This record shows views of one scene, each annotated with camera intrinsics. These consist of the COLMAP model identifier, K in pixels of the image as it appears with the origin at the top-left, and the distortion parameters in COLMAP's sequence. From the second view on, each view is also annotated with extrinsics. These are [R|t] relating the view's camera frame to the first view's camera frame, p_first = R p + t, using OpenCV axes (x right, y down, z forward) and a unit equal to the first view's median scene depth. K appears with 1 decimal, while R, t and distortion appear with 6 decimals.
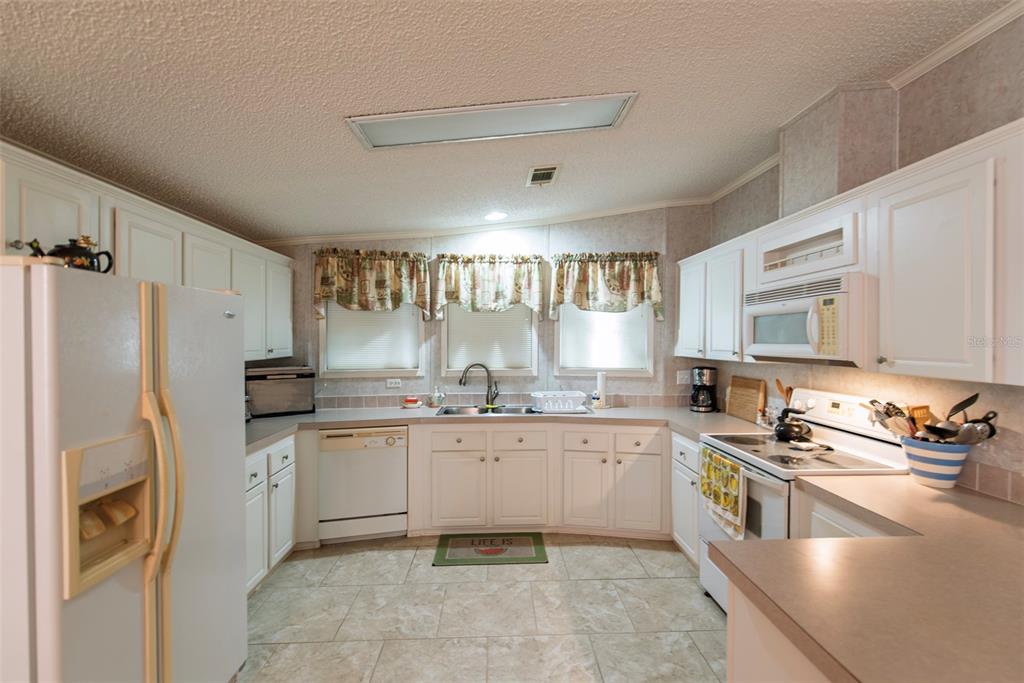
lens RADIAL K [[444.4, 0, 516.8], [0, 444.4, 343.8], [0, 0, 1]] dist [-0.000169, 0.000091]
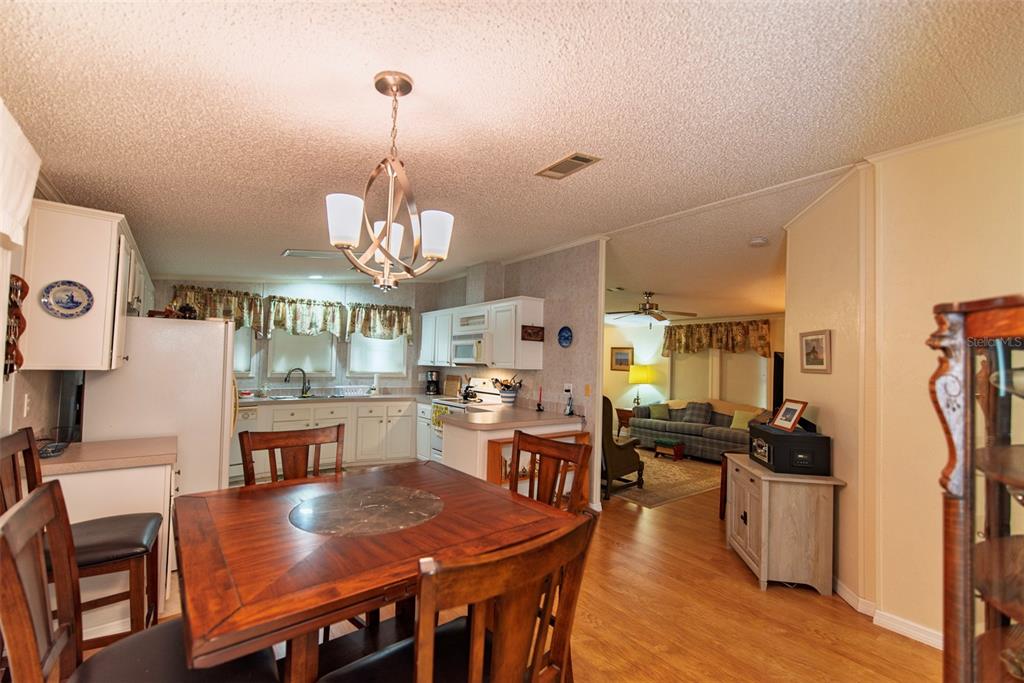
lens RADIAL K [[444.4, 0, 516.8], [0, 444.4, 343.8], [0, 0, 1]] dist [-0.000169, 0.000091]
pose [[0.824938, 0.039841, 0.563817, -0.335440], [-0.014376, 0.998669, -0.049535, 0.024797], [-0.565040, 0.032758, 0.824413, -0.718230]]
